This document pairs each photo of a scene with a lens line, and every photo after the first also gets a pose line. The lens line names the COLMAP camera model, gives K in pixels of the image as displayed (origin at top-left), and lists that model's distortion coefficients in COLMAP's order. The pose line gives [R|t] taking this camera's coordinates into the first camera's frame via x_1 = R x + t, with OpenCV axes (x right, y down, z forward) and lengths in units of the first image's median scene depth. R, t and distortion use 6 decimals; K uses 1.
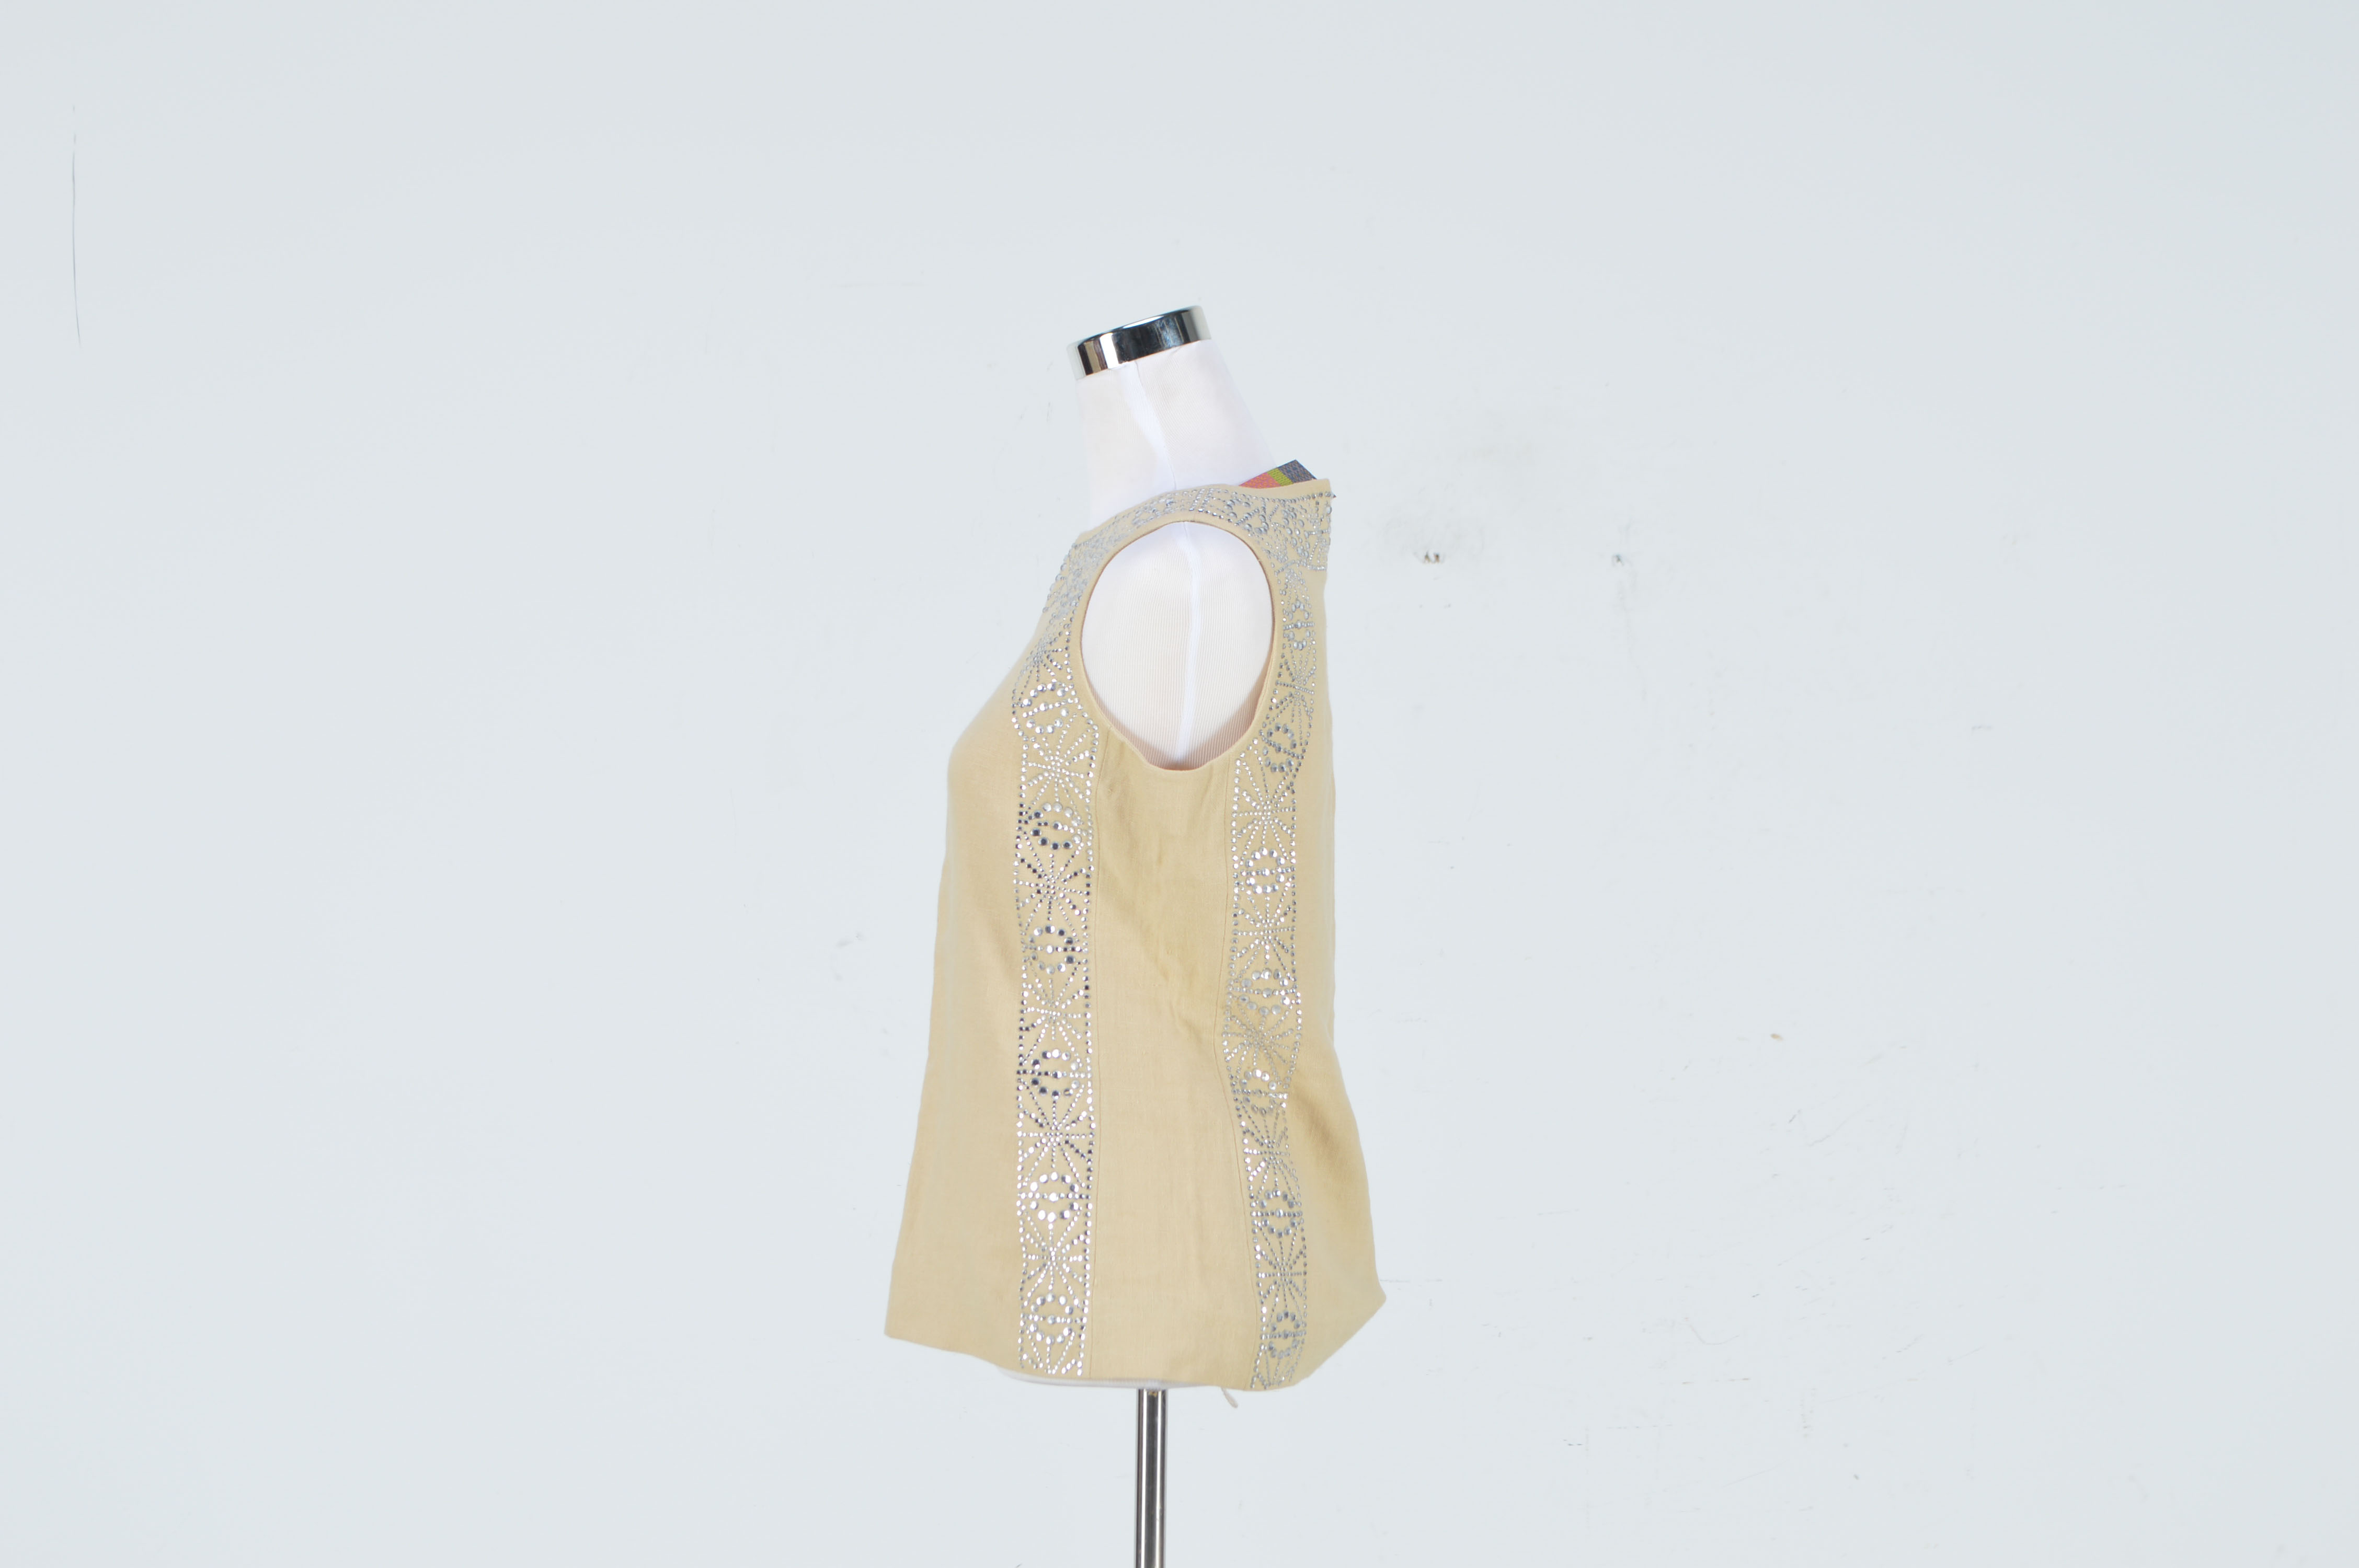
lens RADIAL K [[5444.4, 0, 1182.0], [0, 5444.4, 778.3], [0, 0, 1]] dist [-0.015819, 0.000000]
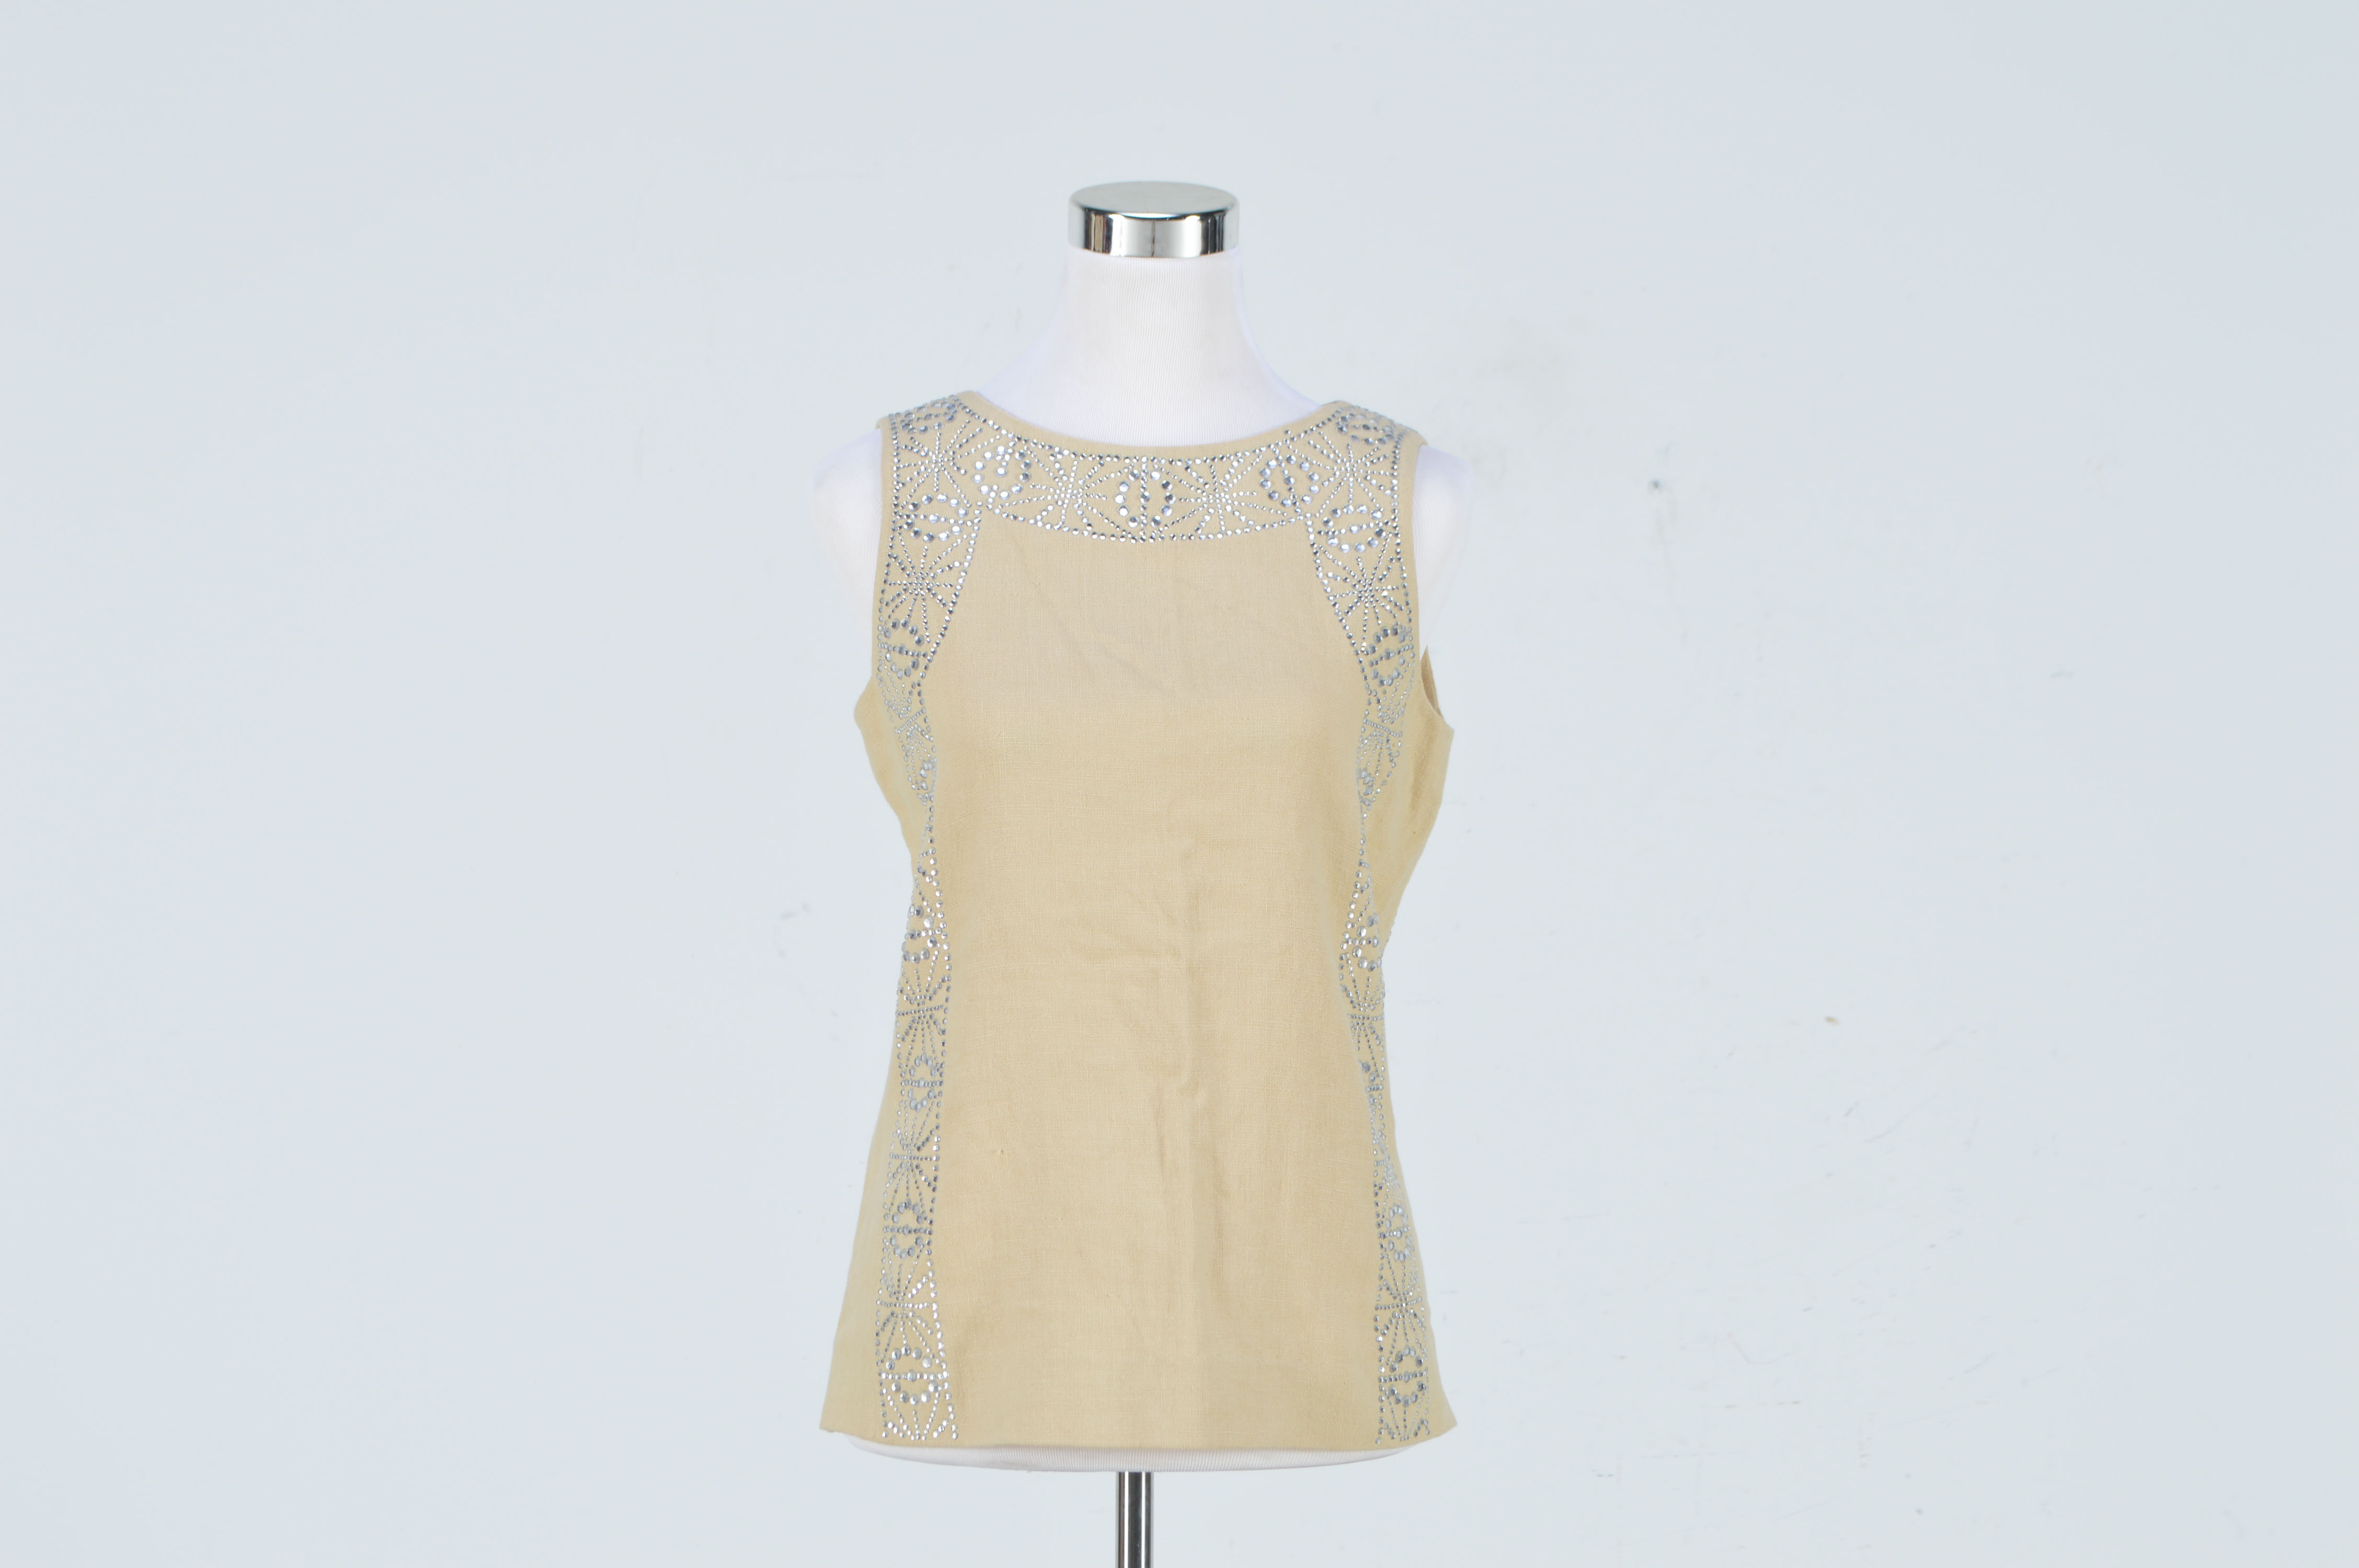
lens RADIAL K [[5444.4, 0, 1176.6], [0, 5444.4, 770.9], [0, 0, 1]] dist [-0.015819, 0.000000]
pose [[0.999995, 0.000381, 0.003124, -0.001180], [-0.000433, 0.999862, 0.016589, -0.008293], [-0.003117, -0.016590, 0.999858, 0.107853]]
